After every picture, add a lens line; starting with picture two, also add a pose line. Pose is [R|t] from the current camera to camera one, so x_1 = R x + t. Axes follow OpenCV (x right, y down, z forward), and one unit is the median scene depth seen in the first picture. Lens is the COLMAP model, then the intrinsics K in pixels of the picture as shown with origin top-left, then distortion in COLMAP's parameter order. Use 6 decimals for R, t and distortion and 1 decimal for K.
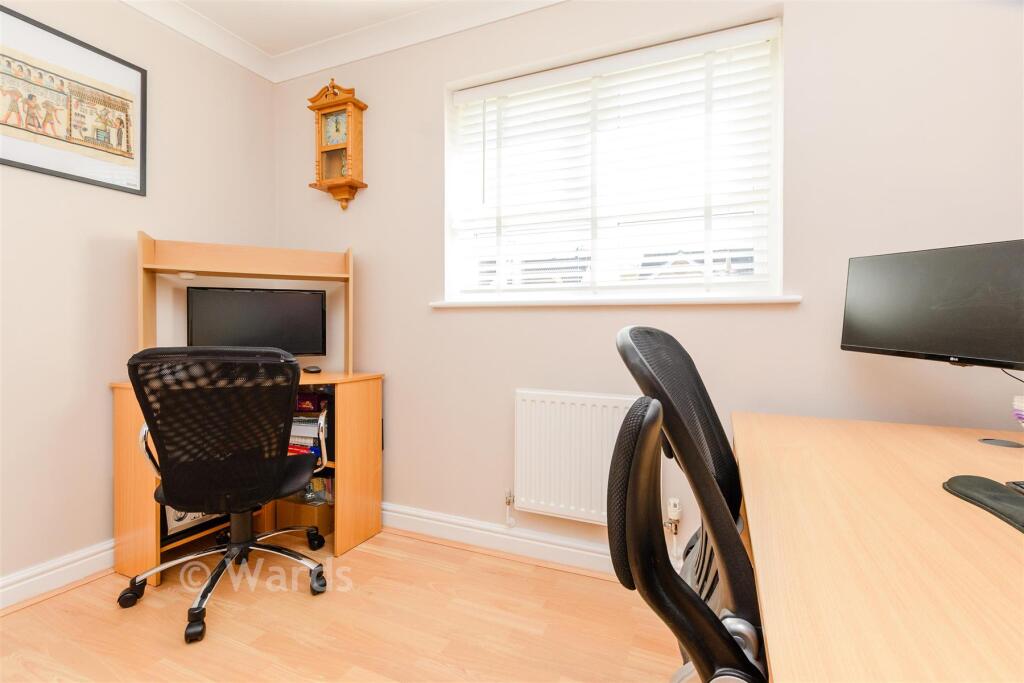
lens RADIAL K [[446.3, 0, 540.1], [0, 446.3, 335.9], [0, 0, 1]] dist [0.001556, 0.000107]
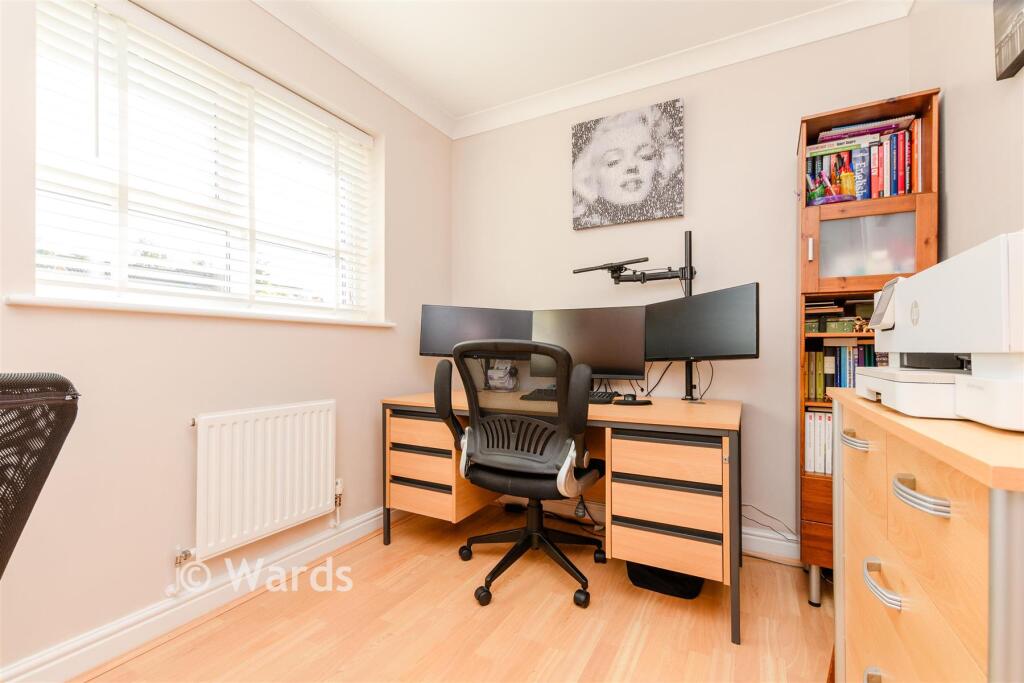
lens RADIAL K [[446.5, 0, 512.0], [0, 446.5, 341.5], [0, 0, 1]] dist [0.001440, 0.000124]
pose [[0.104735, 0.004947, 0.994488, -0.799562], [0.006525, 0.999963, -0.005661, -0.009224], [-0.994479, 0.007082, 0.104698, 0.330515]]
